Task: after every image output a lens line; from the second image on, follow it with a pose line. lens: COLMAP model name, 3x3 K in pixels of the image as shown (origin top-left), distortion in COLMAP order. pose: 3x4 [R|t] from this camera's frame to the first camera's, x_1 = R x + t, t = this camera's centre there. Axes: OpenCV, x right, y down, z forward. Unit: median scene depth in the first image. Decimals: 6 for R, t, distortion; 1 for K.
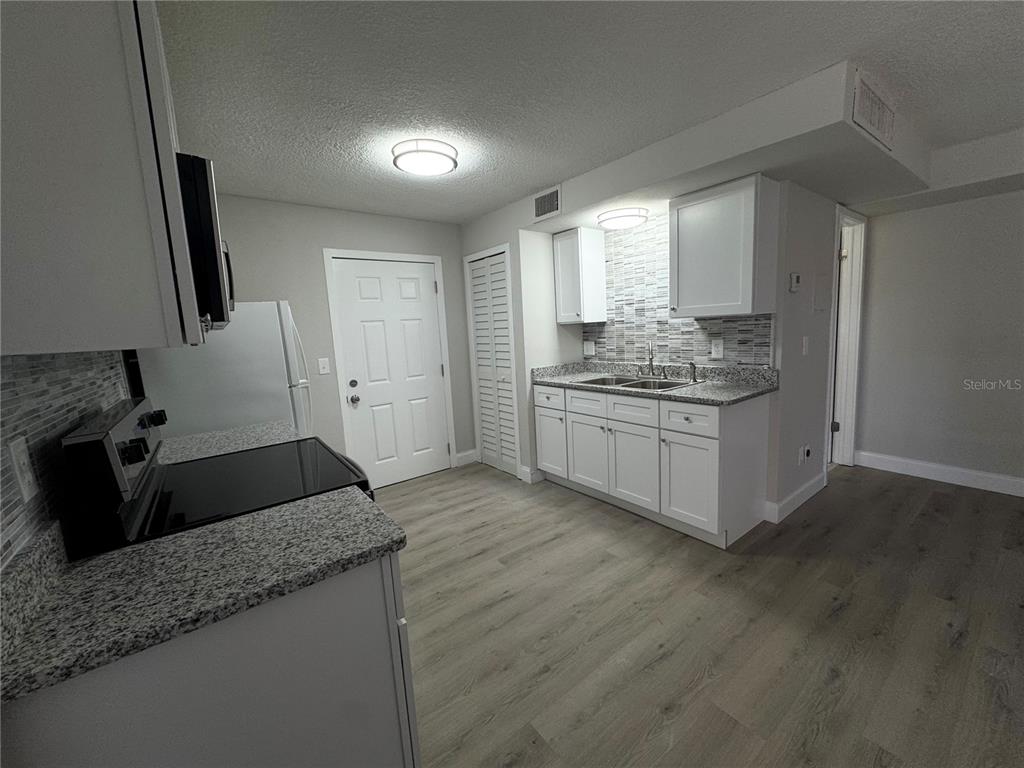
lens RADIAL K [[409.4, 0, 514.4], [0, 409.4, 383.7], [0, 0, 1]] dist [-0.003562, 0.000734]
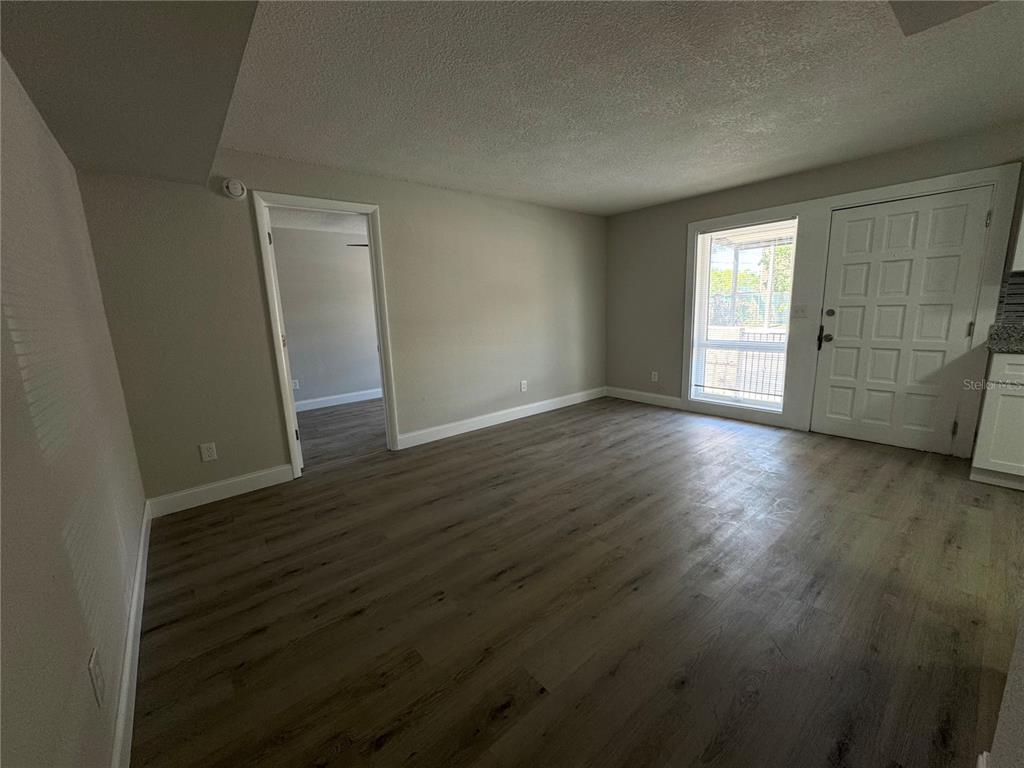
lens RADIAL K [[409.4, 0, 518.7], [0, 409.4, 382.4], [0, 0, 1]] dist [-0.003562, 0.000734]
pose [[-0.994771, 0.094727, -0.038172, 0.877266], [0.077699, 0.944532, 0.319095, -0.151082], [0.066281, 0.314461, -0.946954, 1.018812]]
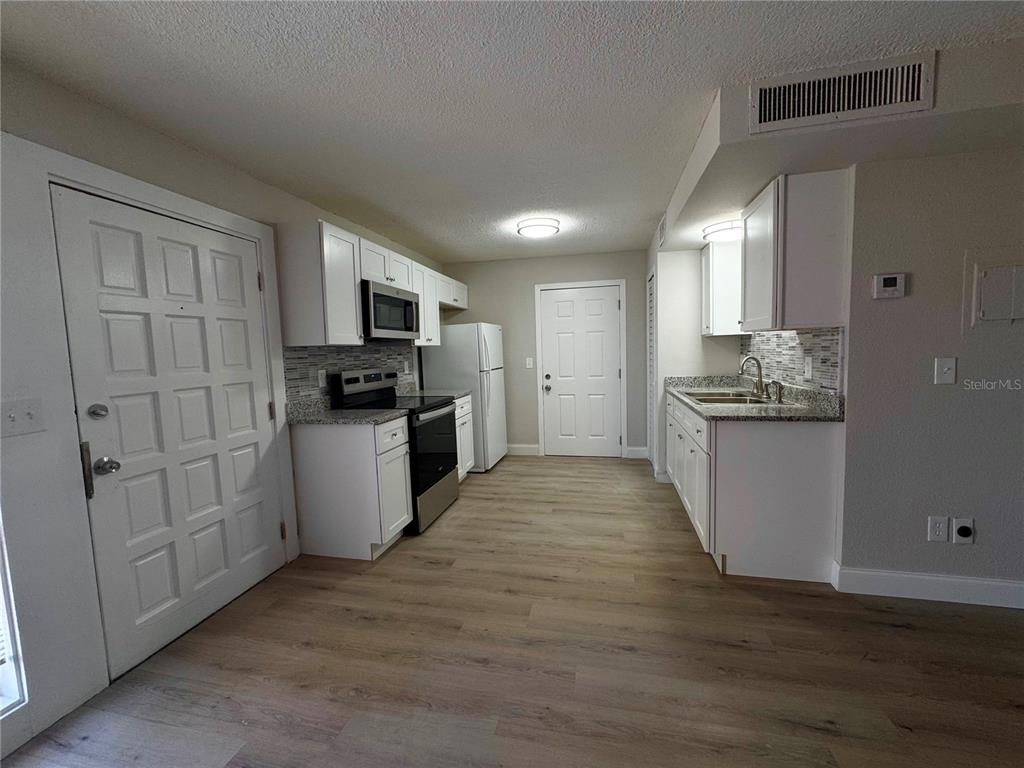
lens RADIAL K [[409.4, 0, 512.7], [0, 409.4, 383.1], [0, 0, 1]] dist [-0.003562, 0.000734]
pose [[0.640876, 0.095465, -0.761685, 0.671918], [-0.109872, 0.993428, 0.032066, -0.012118], [0.759740, 0.063138, 0.647154, -0.012919]]
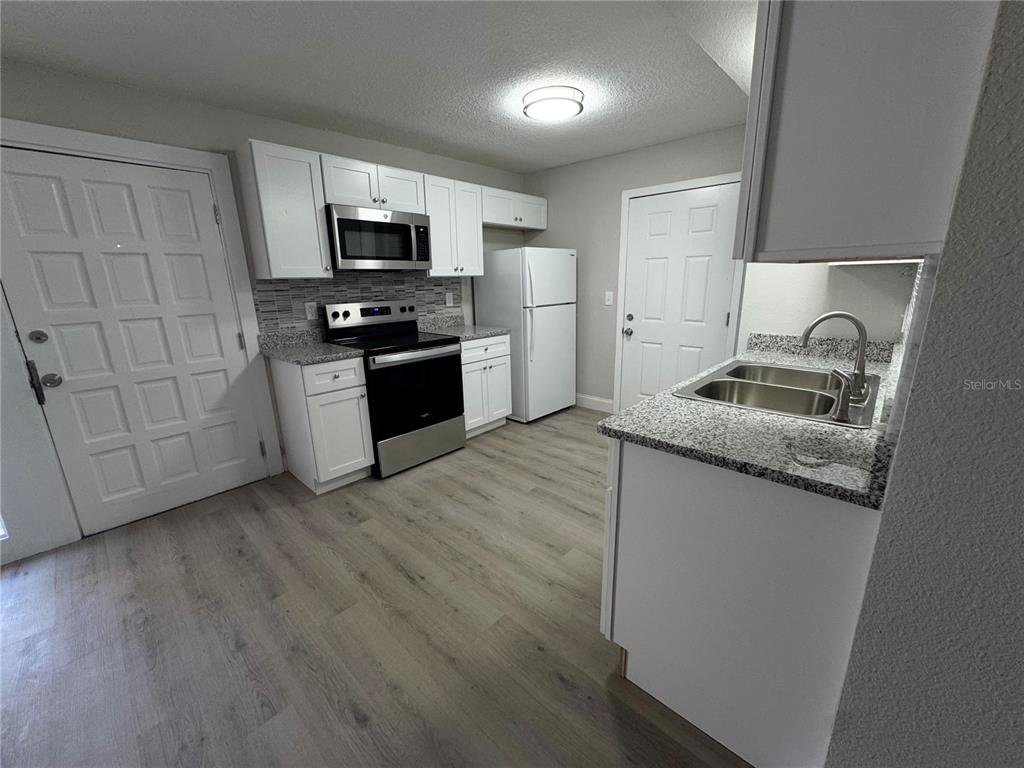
lens RADIAL K [[409.4, 0, 512.5], [0, 409.4, 383.3], [0, 0, 1]] dist [-0.003562, 0.000734]
pose [[0.170841, 0.293759, -0.940489, 0.695576], [-0.126079, 0.953192, 0.274824, -0.102586], [0.977199, 0.071625, 0.199881, 0.532418]]
